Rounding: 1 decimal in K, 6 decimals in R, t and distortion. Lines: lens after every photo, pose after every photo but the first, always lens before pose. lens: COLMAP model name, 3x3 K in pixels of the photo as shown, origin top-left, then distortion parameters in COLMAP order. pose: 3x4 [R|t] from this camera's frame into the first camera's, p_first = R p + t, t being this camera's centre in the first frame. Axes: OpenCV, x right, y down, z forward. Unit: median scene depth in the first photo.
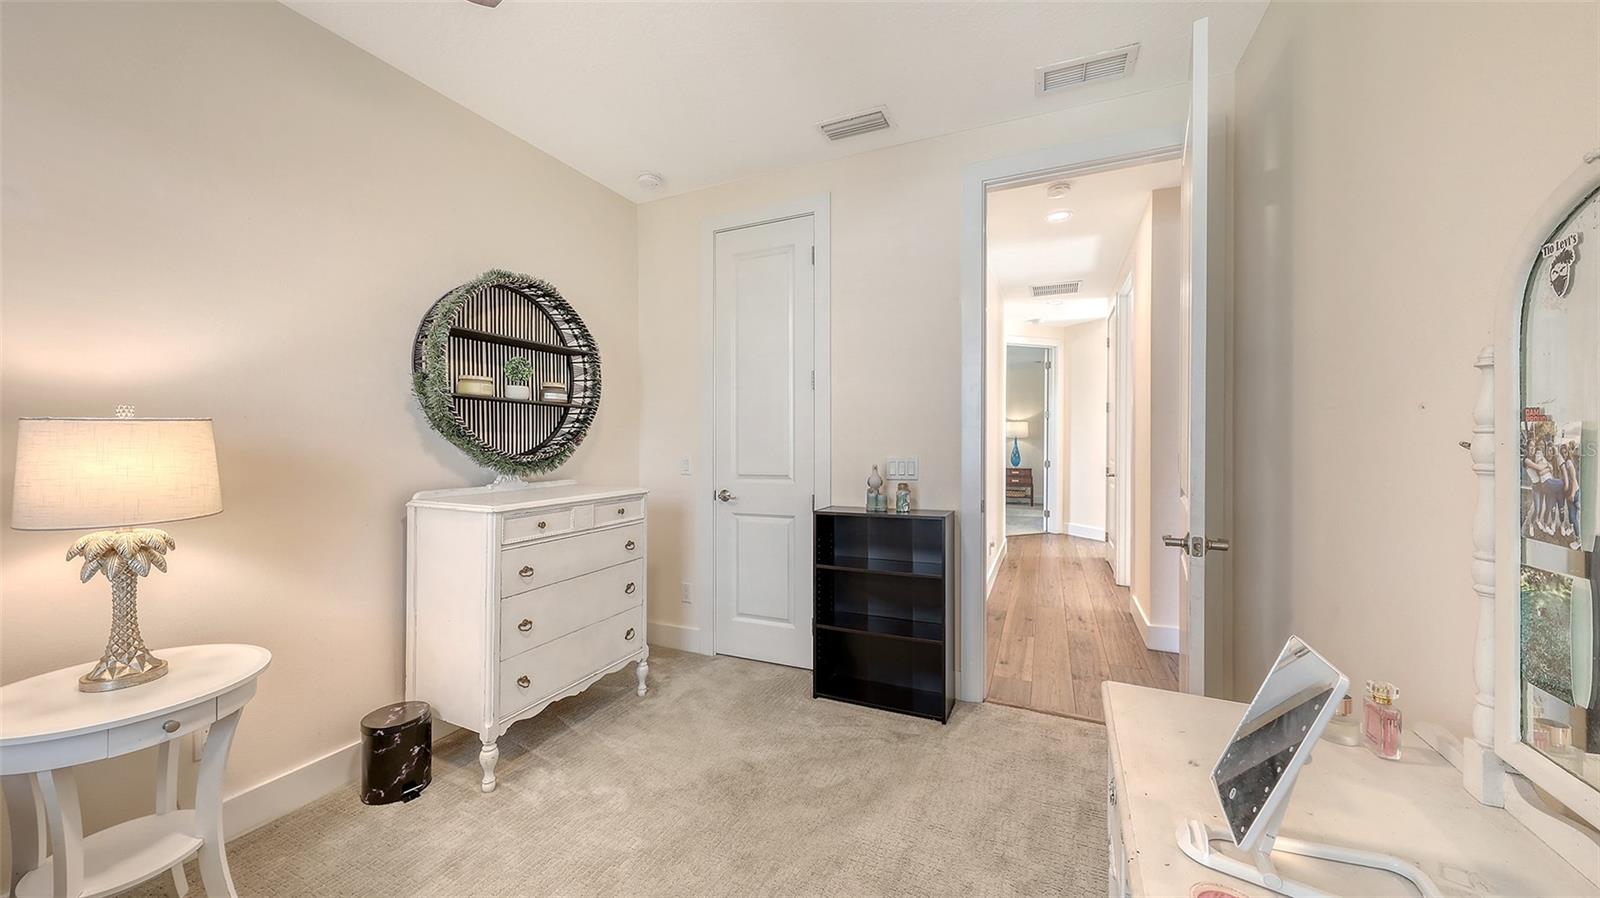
lens RADIAL K [[563.0, 0, 792.1], [0, 563.0, 444.1], [0, 0, 1]] dist [0.006248, -0.002243]
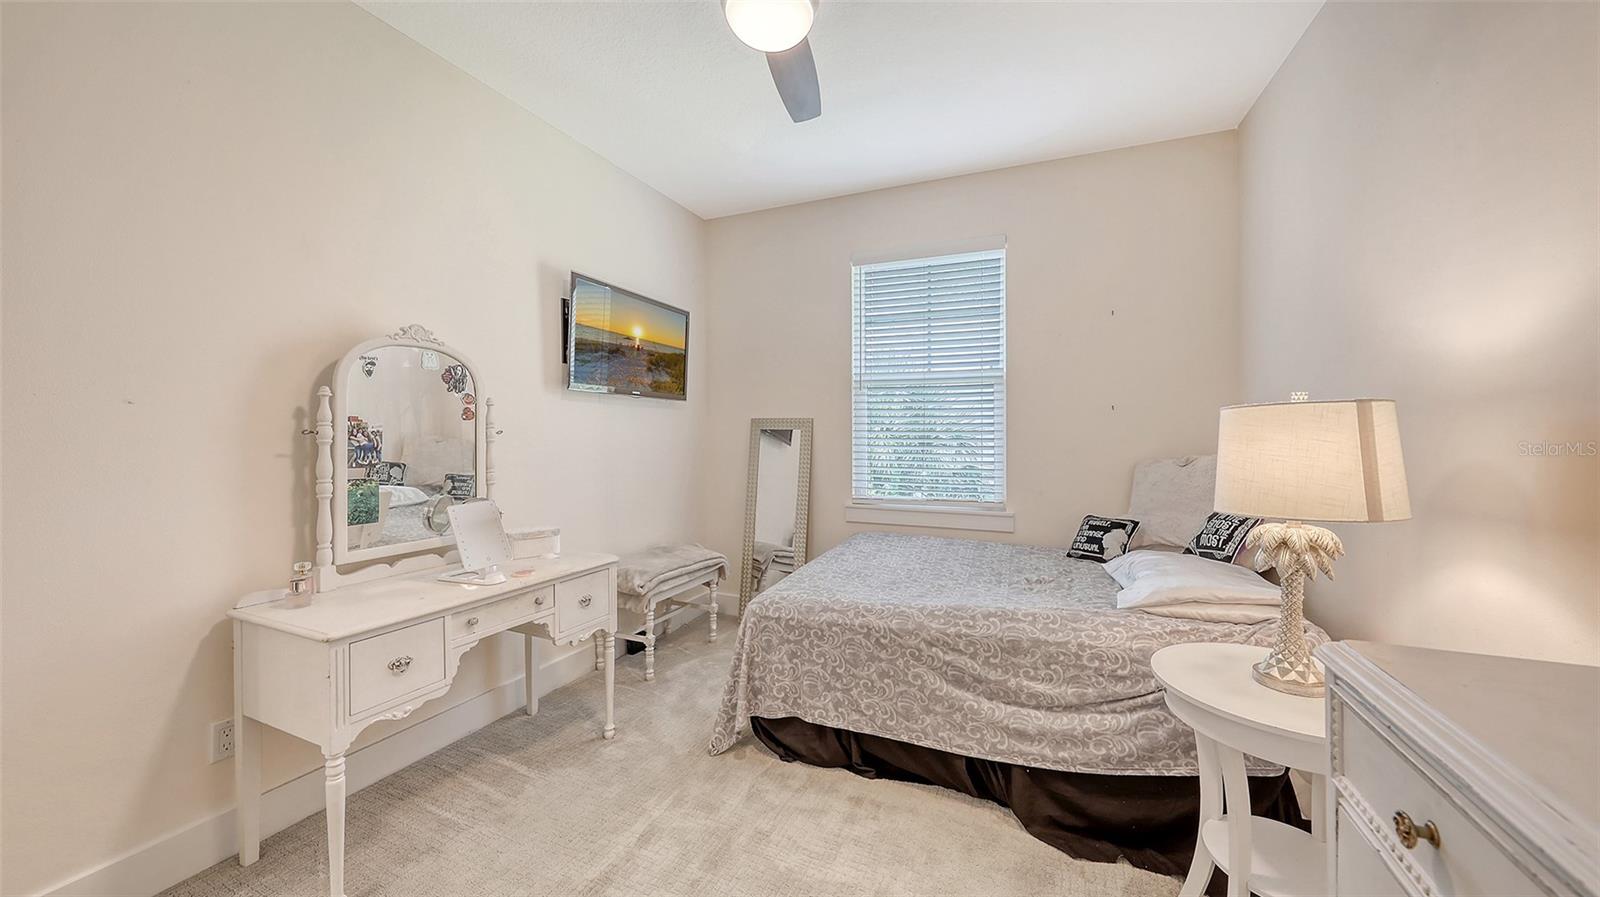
lens RADIAL K [[563.0, 0, 798.2], [0, 563.0, 432.5], [0, 0, 1]] dist [0.006248, -0.002243]
pose [[-0.999641, 0.000654, -0.026770, -0.192274], [0.000532, 0.999989, 0.004563, -0.000865], [0.026772, 0.004547, -0.999631, 1.112591]]
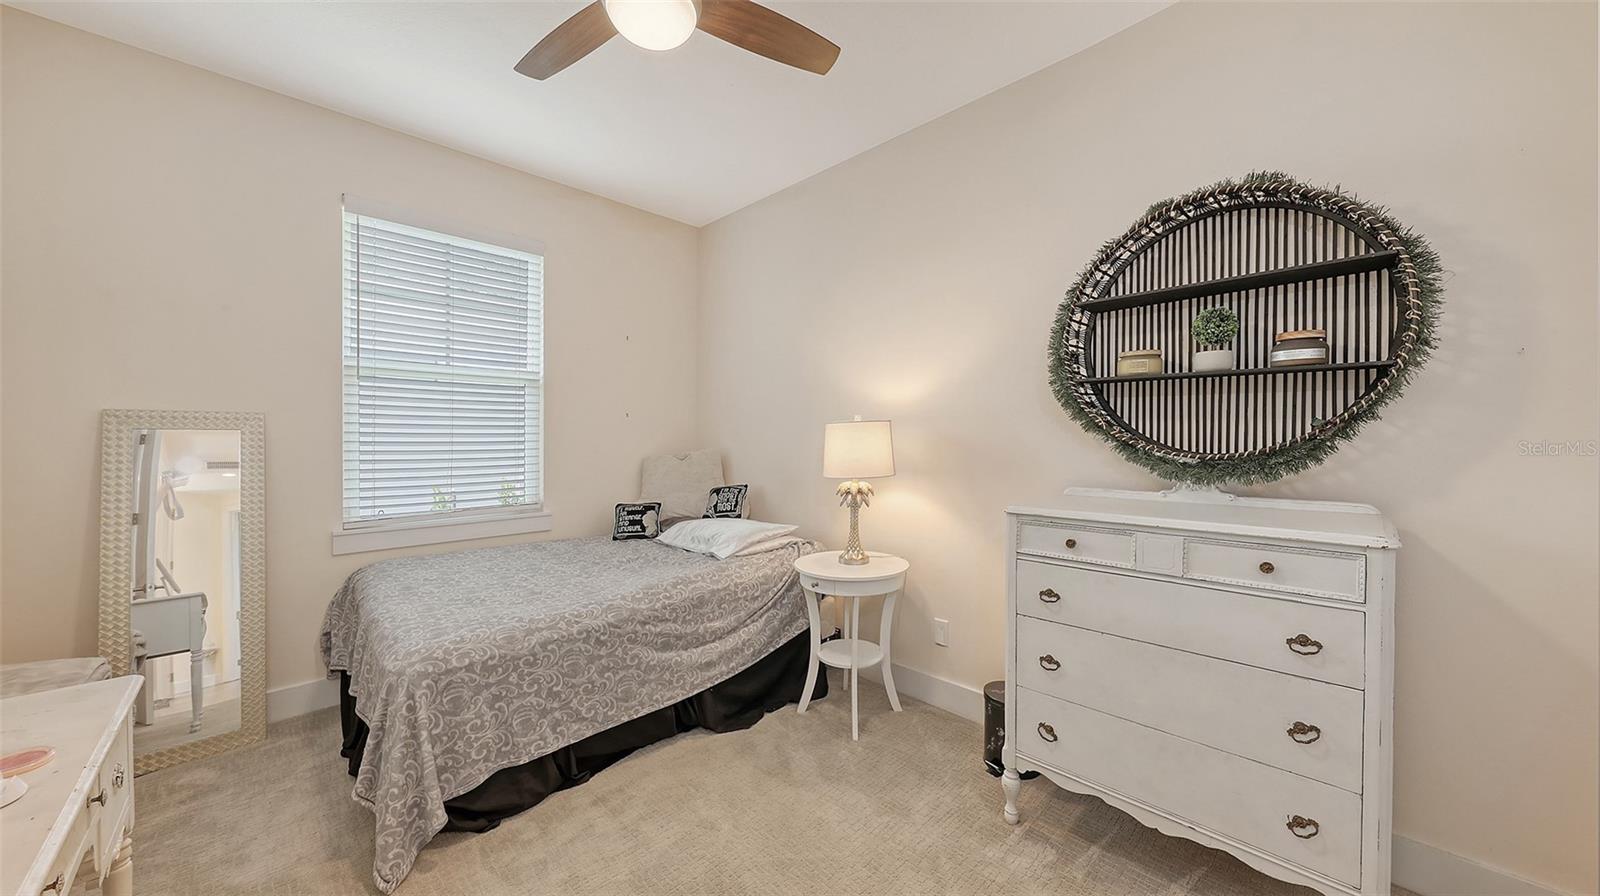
lens RADIAL K [[563.0, 0, 800.9], [0, 563.0, 439.7], [0, 0, 1]] dist [0.006248, -0.002243]
pose [[-0.340710, 0.007469, -0.940139, 0.361078], [-0.005716, 0.999934, 0.010015, -0.000374], [0.940151, 0.008786, -0.340645, 0.856823]]
